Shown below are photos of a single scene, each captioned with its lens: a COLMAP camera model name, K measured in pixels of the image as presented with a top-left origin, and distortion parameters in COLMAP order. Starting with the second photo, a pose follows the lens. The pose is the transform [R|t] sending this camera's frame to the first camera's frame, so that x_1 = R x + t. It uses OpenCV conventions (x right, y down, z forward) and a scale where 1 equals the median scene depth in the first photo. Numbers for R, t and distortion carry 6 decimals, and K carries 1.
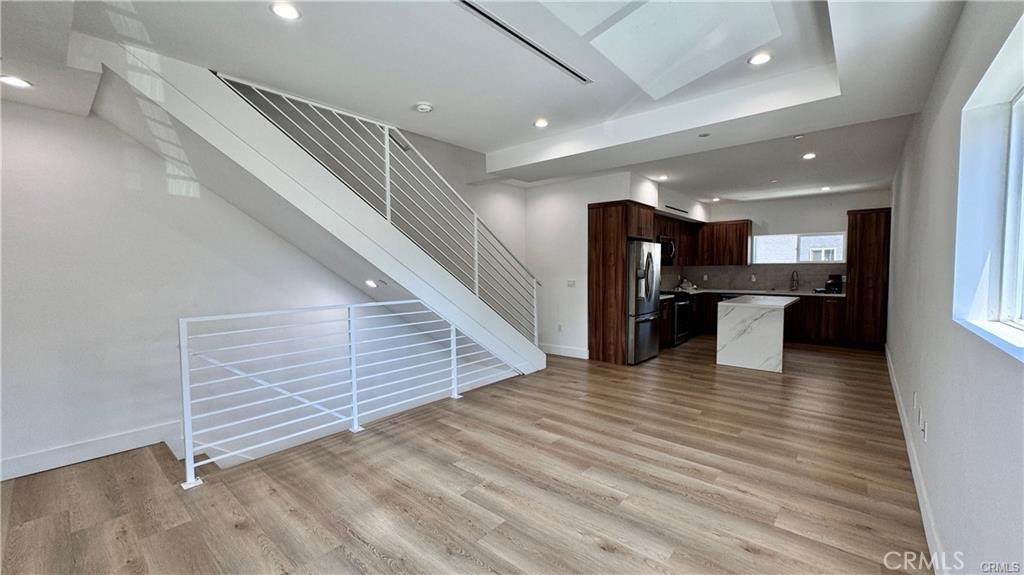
lens RADIAL K [[409.7, 0, 512.0], [0, 409.7, 287.5], [0, 0, 1]] dist [-0.001746, -0.000272]
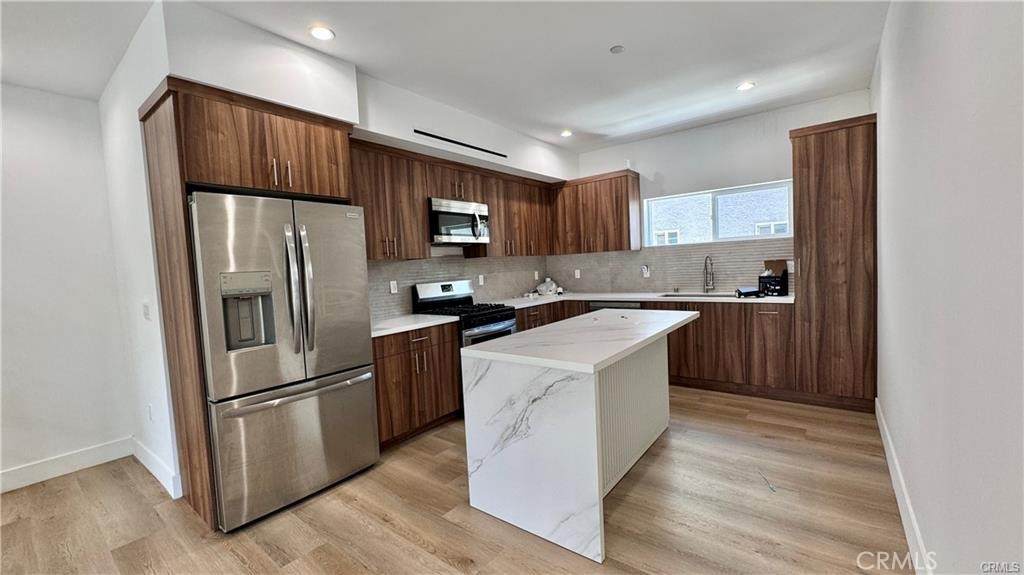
lens RADIAL K [[409.3, 0, 511.2], [0, 409.3, 289.1], [0, 0, 1]] dist [0.000528, -0.000190]
pose [[0.997623, -0.050309, 0.047080, 0.416339], [0.049768, 0.998682, 0.012583, -0.017079], [-0.047651, -0.010210, 0.998812, 0.479526]]
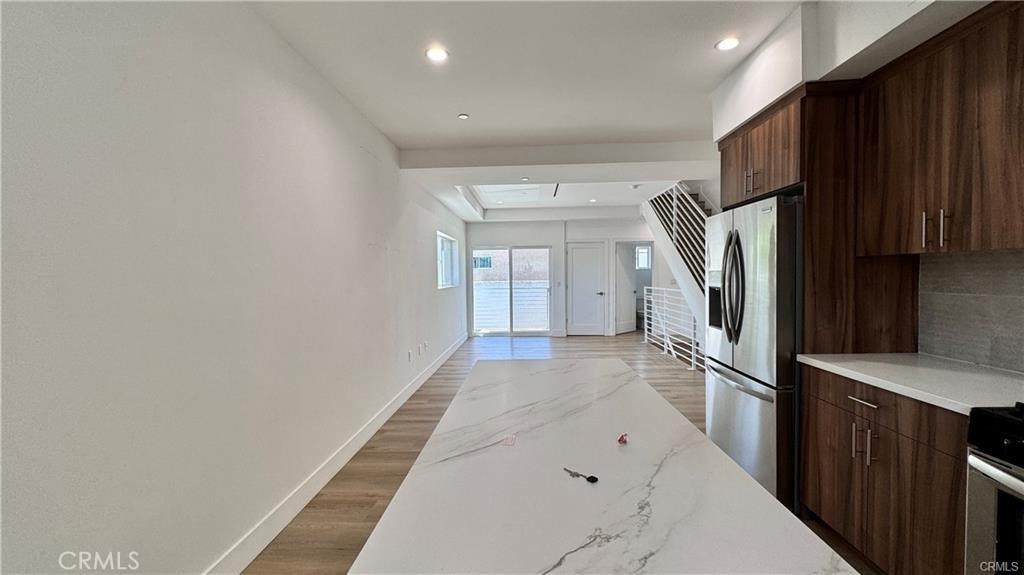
lens RADIAL K [[409.3, 0, 511.2], [0, 409.3, 289.1], [0, 0, 1]] dist [0.000528, -0.000190]
pose [[-0.782037, 0.042643, -0.621772, 0.639049], [-0.005171, 0.997178, 0.074894, -0.045877], [0.623211, 0.061785, -0.779609, 0.959453]]
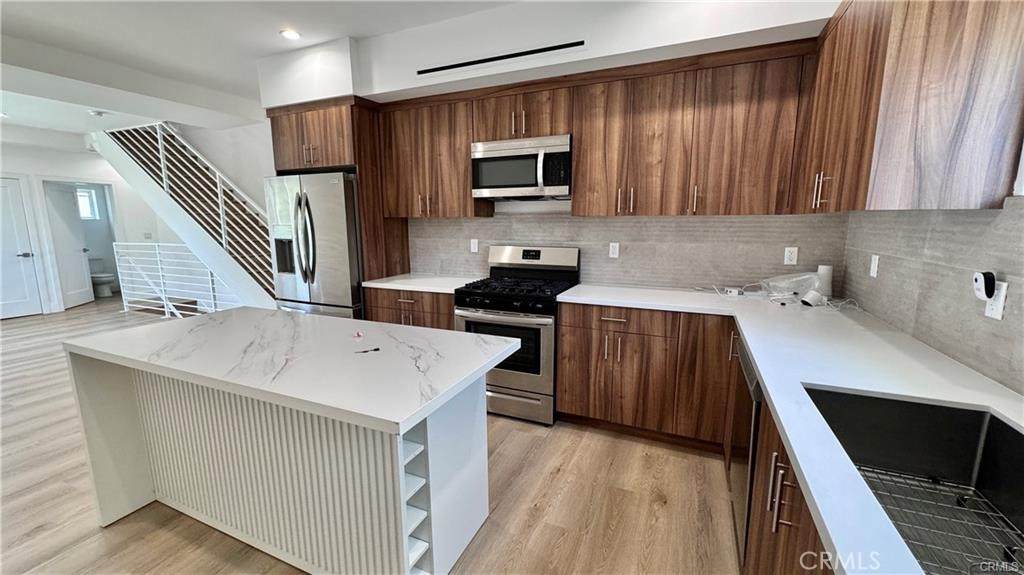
lens RADIAL K [[409.3, 0, 511.2], [0, 409.3, 289.1], [0, 0, 1]] dist [0.000528, -0.000190]
pose [[0.288219, 0.164259, -0.943371, 0.763572], [-0.040805, 0.986389, 0.159282, -0.047962], [0.956695, -0.007414, 0.290999, 0.887093]]
